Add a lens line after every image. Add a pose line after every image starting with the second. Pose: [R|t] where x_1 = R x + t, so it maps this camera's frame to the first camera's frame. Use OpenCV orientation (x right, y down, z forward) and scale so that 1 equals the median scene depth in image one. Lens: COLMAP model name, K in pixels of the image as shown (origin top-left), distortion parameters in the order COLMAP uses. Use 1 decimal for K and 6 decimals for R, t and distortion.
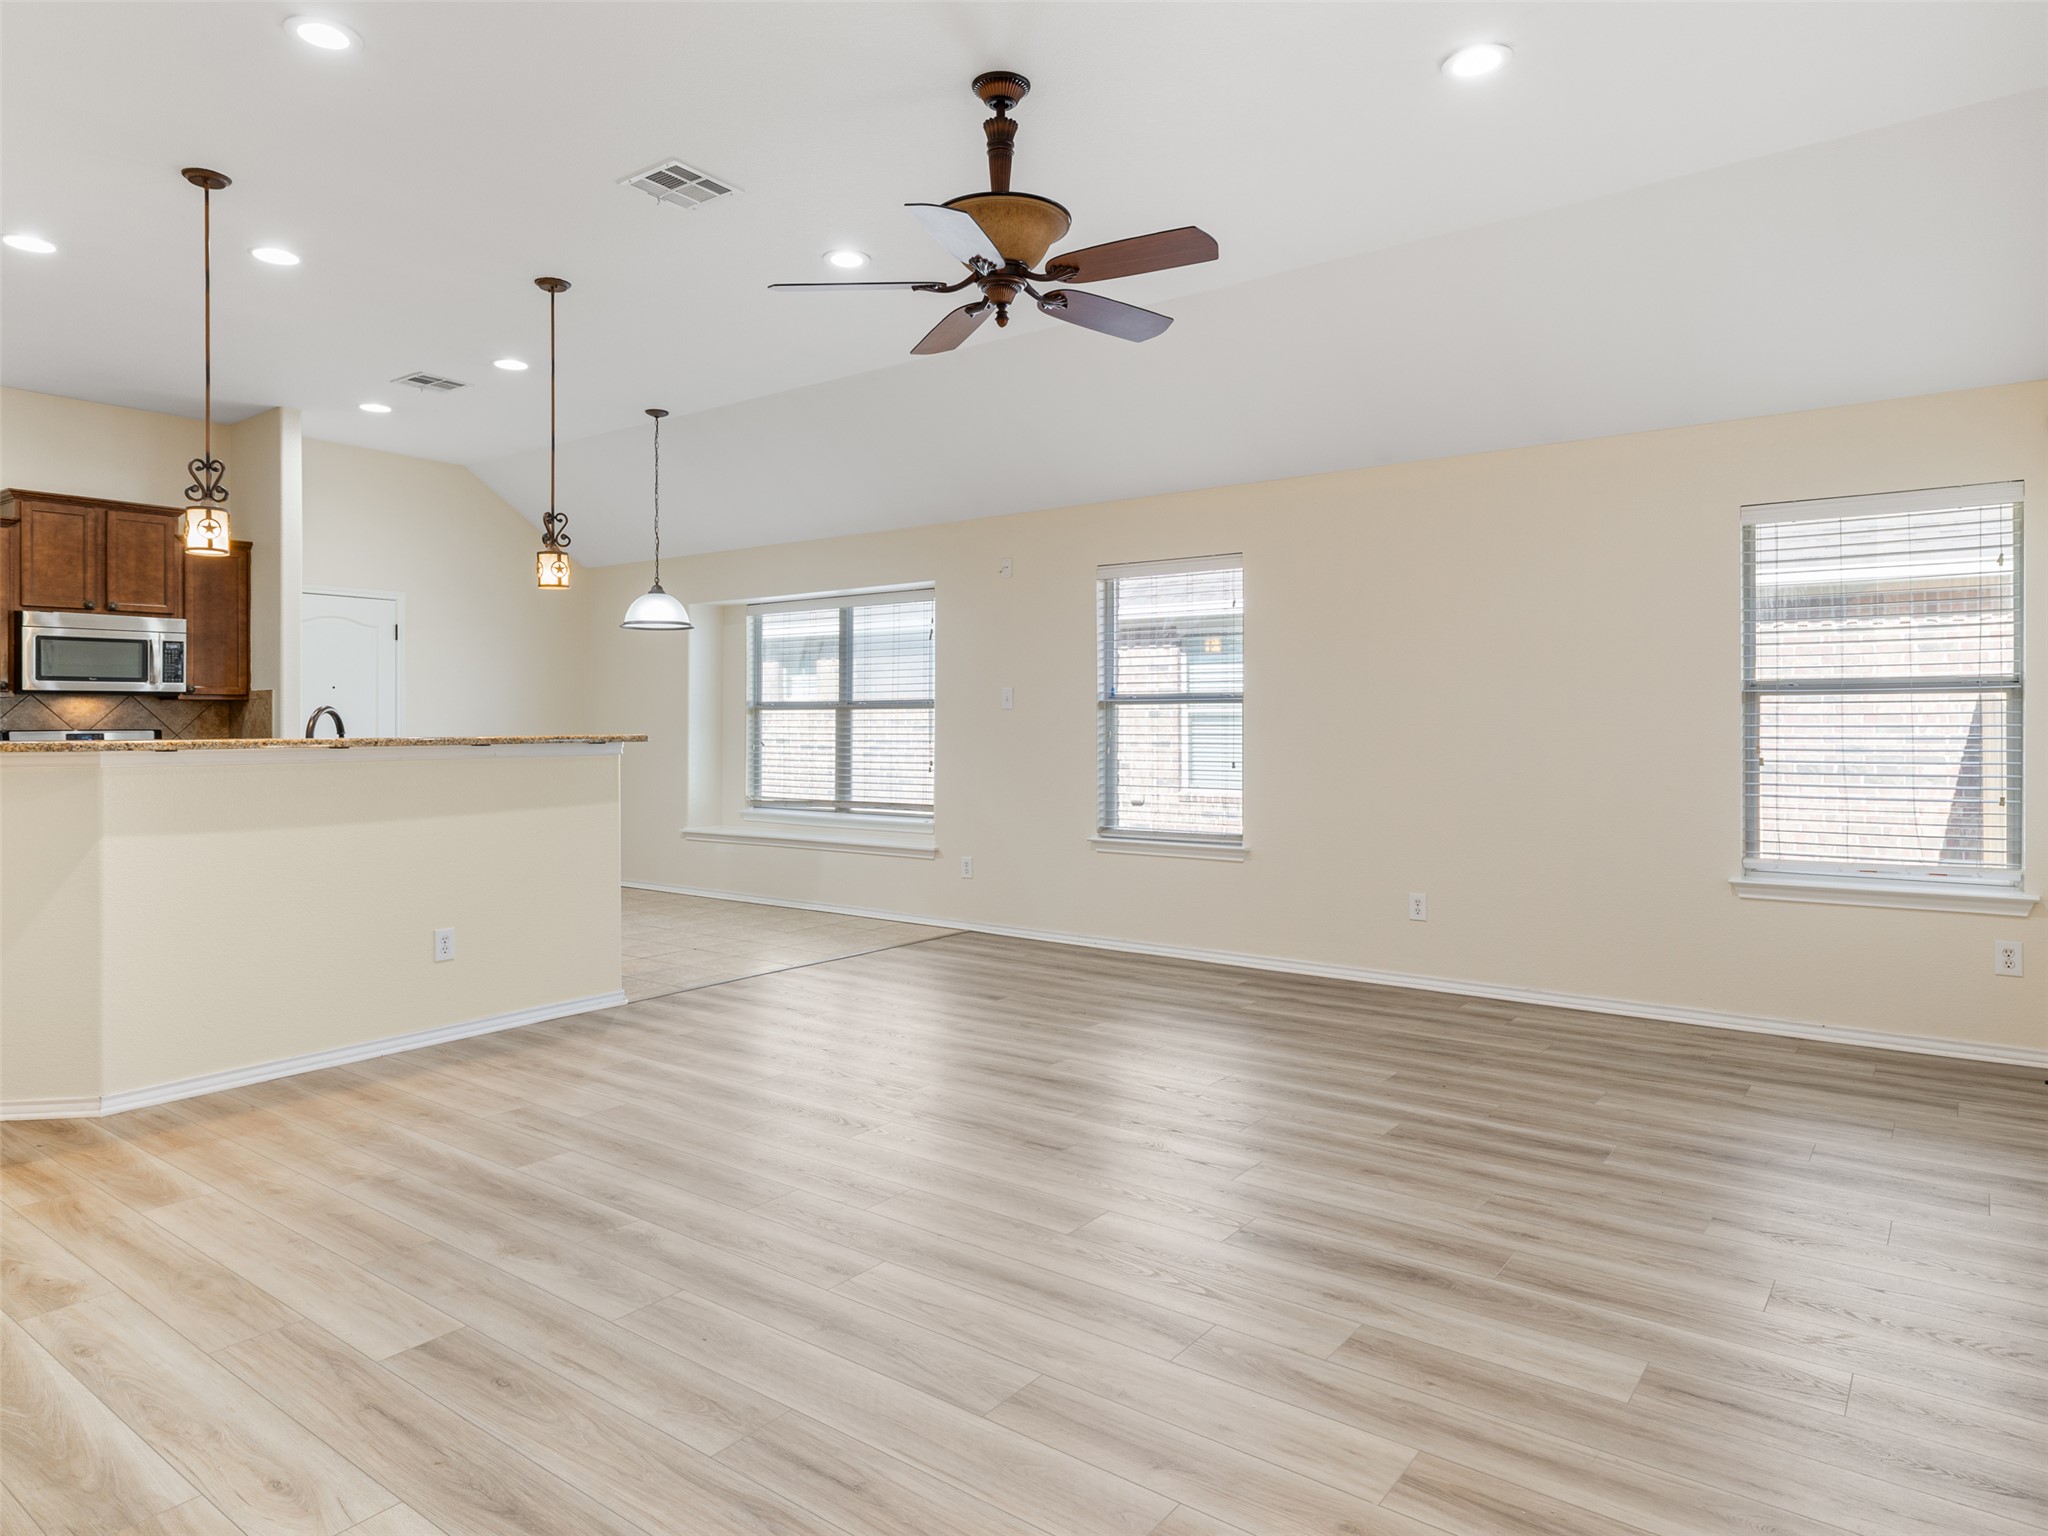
lens RADIAL K [[1253.2, 0, 998.2], [0, 1253.2, 727.1], [0, 0, 1]] dist [0.005356, -0.002189]
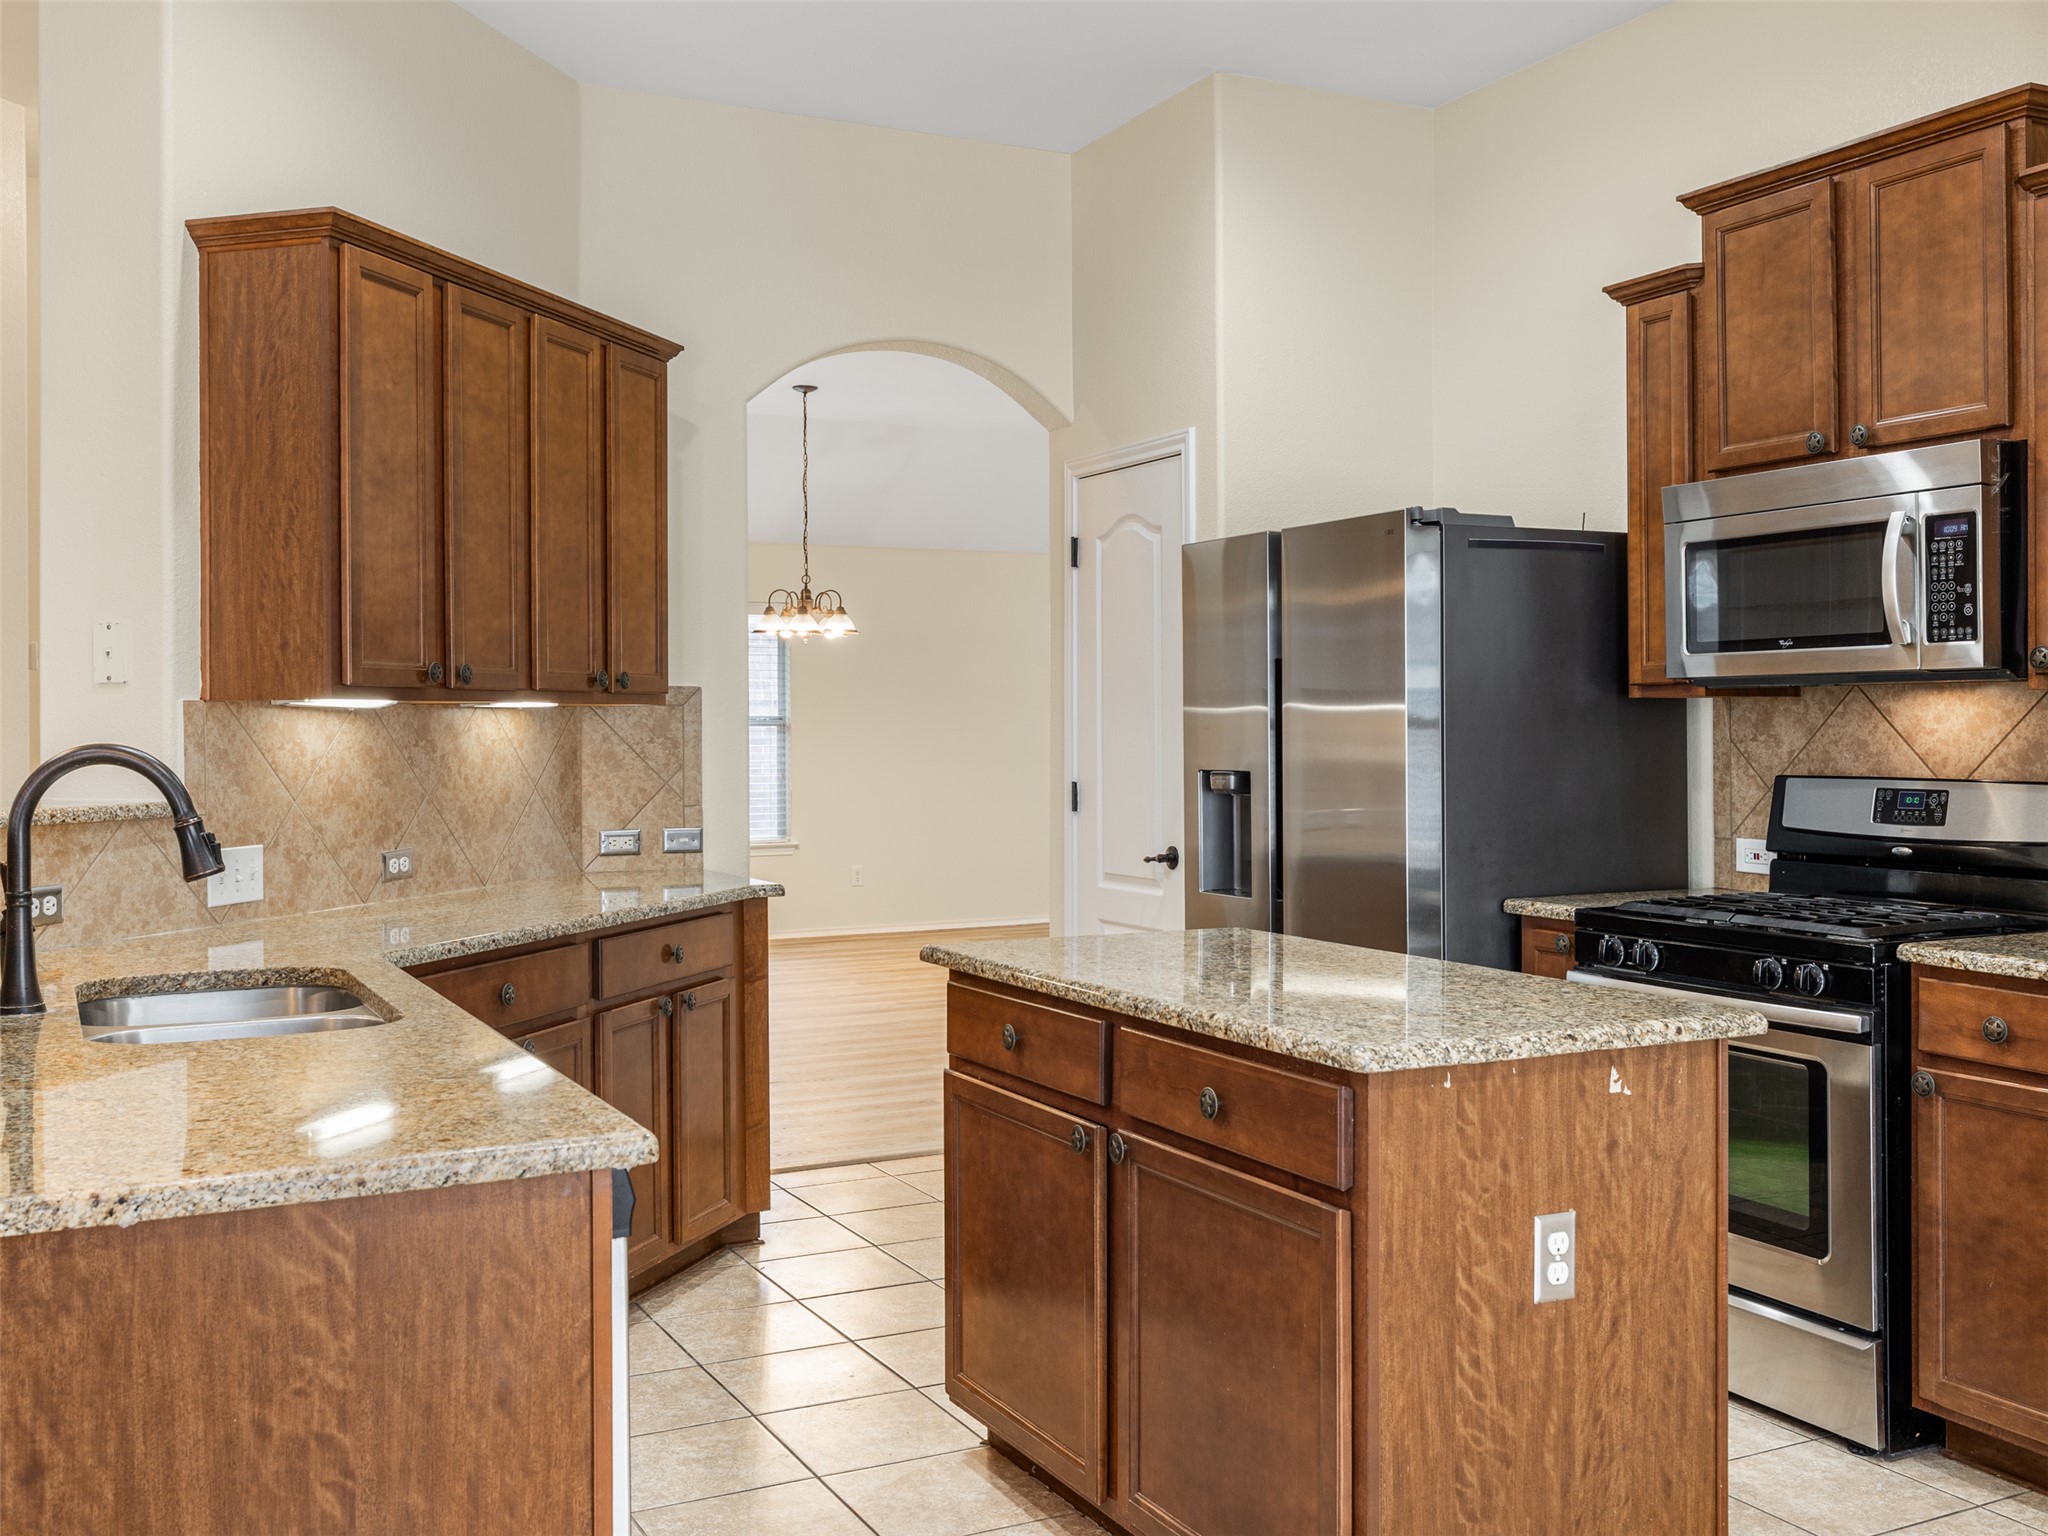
lens RADIAL K [[1952.0, 0, 1018.2], [0, 1952.0, 765.3], [0, 0, 1]] dist [0.007706, 0.000000]
pose [[-0.419880, 0.023560, -0.907274, -0.108971], [0.001918, 0.999684, 0.025073, -0.018955], [0.907577, 0.008787, -0.419793, 1.153285]]
